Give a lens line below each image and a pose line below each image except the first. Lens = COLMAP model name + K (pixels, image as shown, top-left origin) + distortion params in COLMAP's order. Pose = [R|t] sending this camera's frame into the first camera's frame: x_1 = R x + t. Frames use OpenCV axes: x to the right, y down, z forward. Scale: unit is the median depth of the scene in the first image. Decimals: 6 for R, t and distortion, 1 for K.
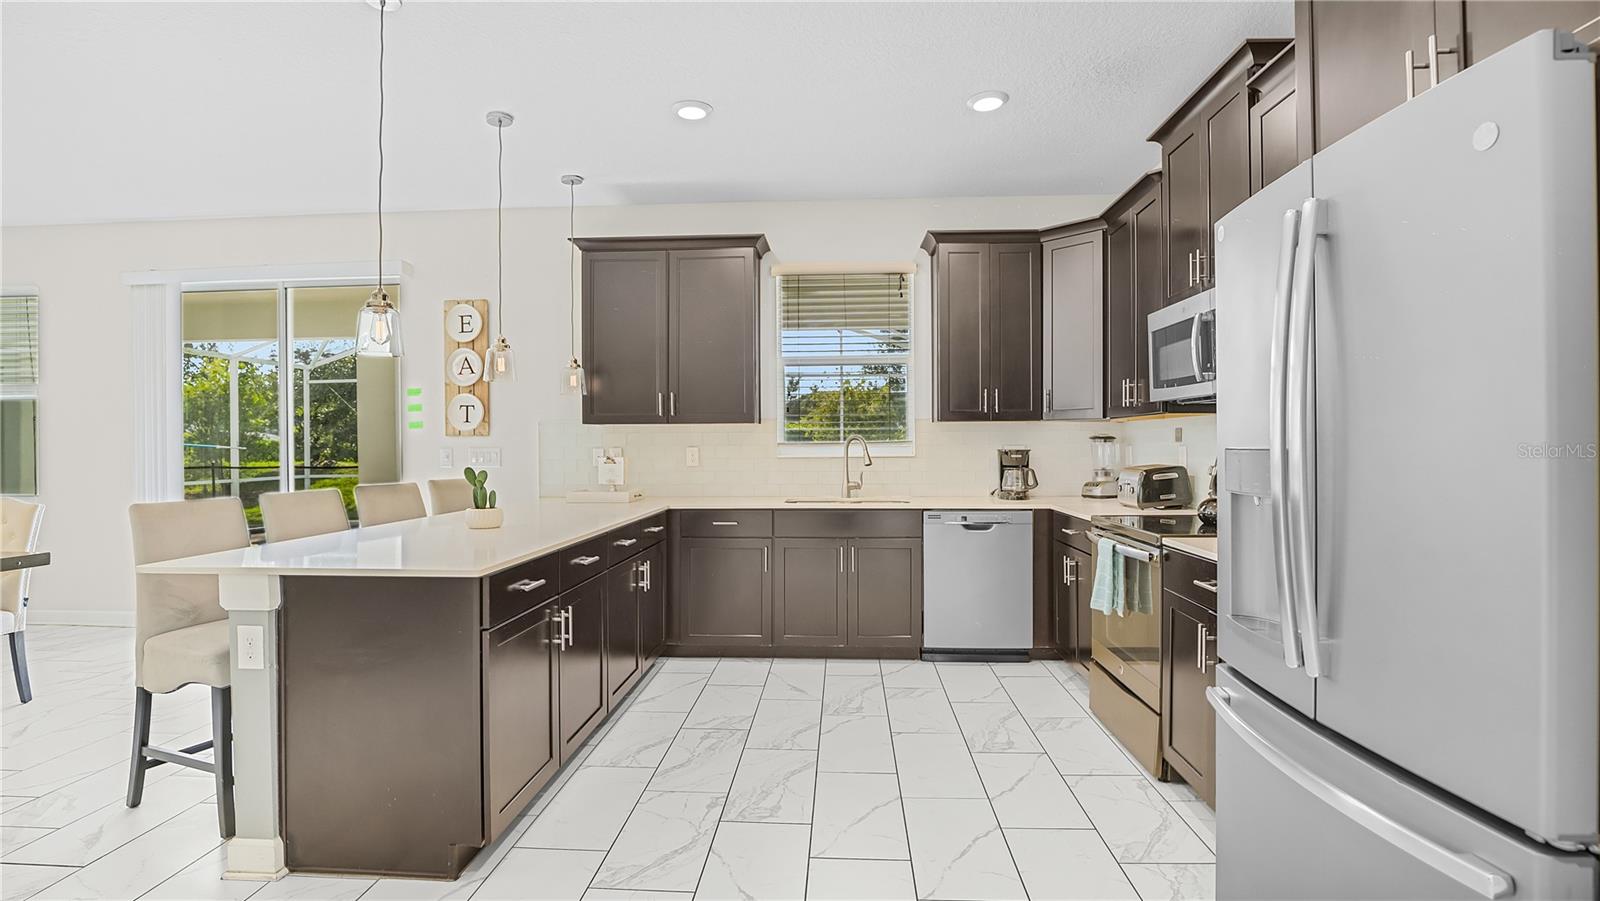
lens RADIAL K [[763.2, 0, 796.3], [0, 763.2, 441.9], [0, 0, 1]] dist [-0.032674, 0.004531]
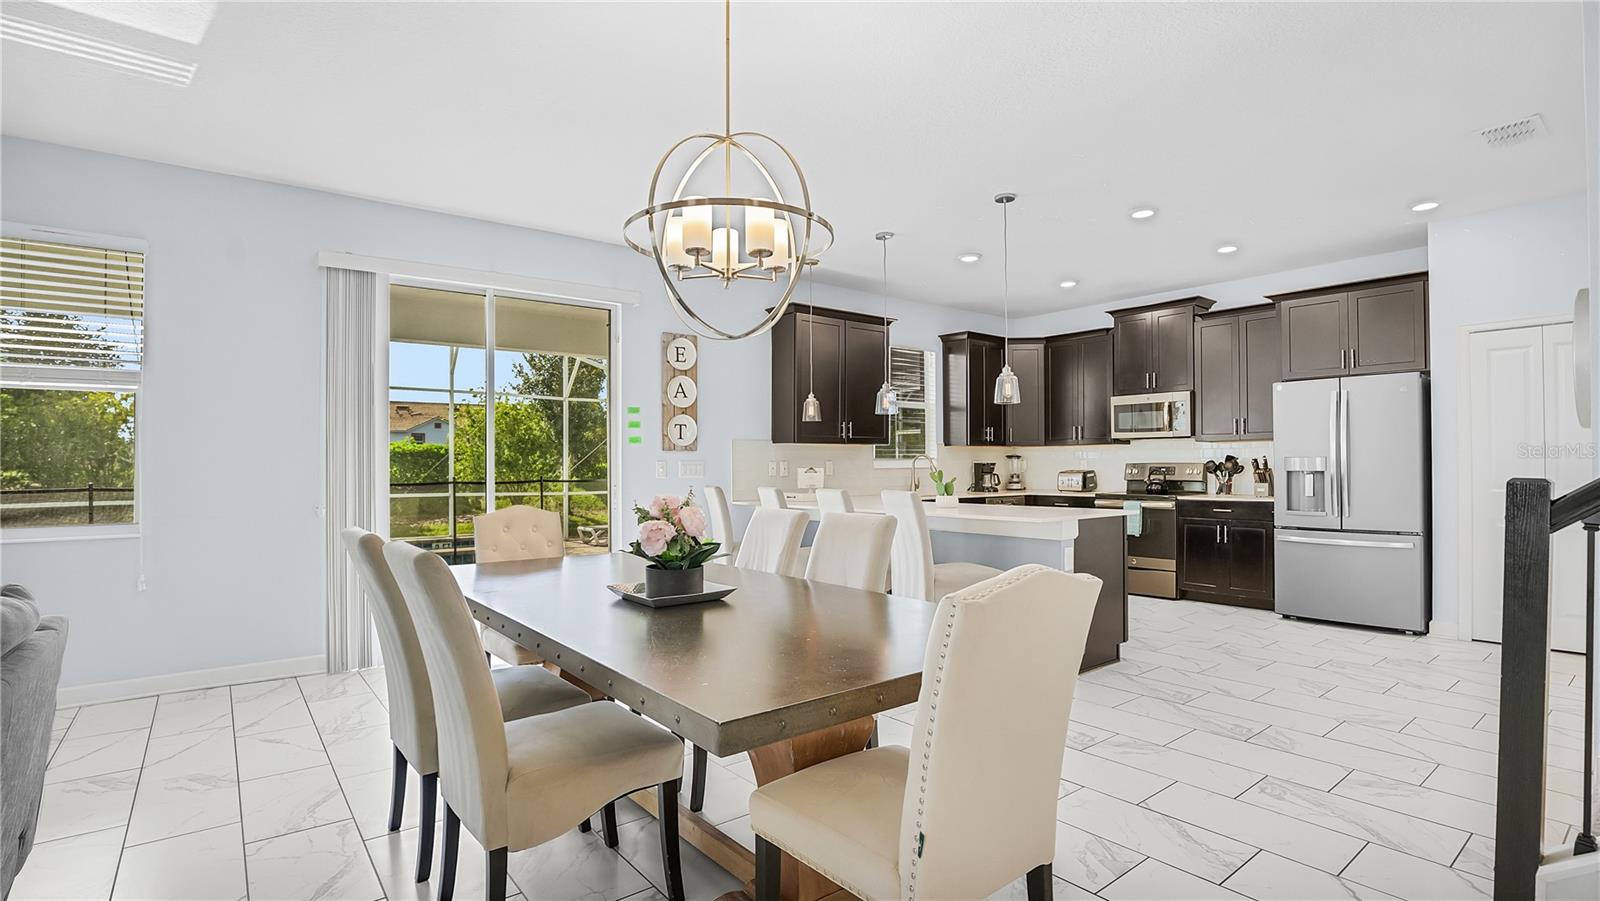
lens RADIAL K [[763.2, 0, 806.1], [0, 763.2, 461.2], [0, 0, 1]] dist [-0.032674, 0.004531]
pose [[0.738989, 0.004039, 0.673705, -1.161261], [0.001589, 0.999969, -0.007738, 0.018439], [-0.673715, 0.006789, 0.738960, 0.010057]]
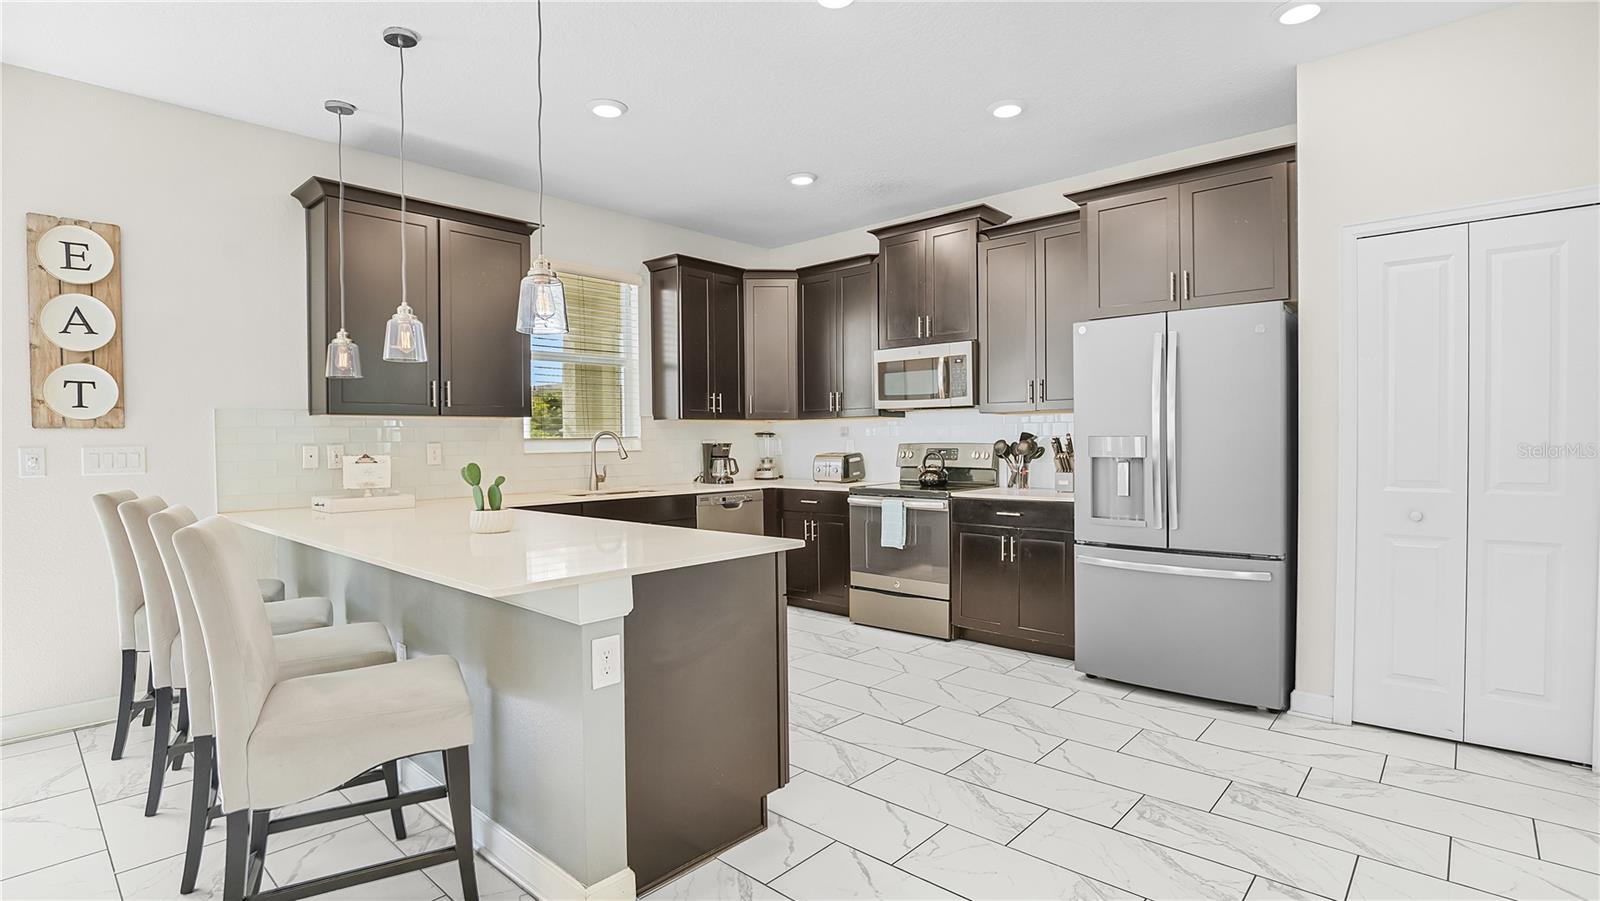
lens RADIAL K [[763.2, 0, 806.9], [0, 763.2, 453.9], [0, 0, 1]] dist [-0.032674, 0.004531]
pose [[0.623242, -0.016484, 0.781855, -0.586496], [0.005631, 0.999846, 0.016592, 0.007598], [-0.782009, -0.005938, 0.623239, 0.120927]]
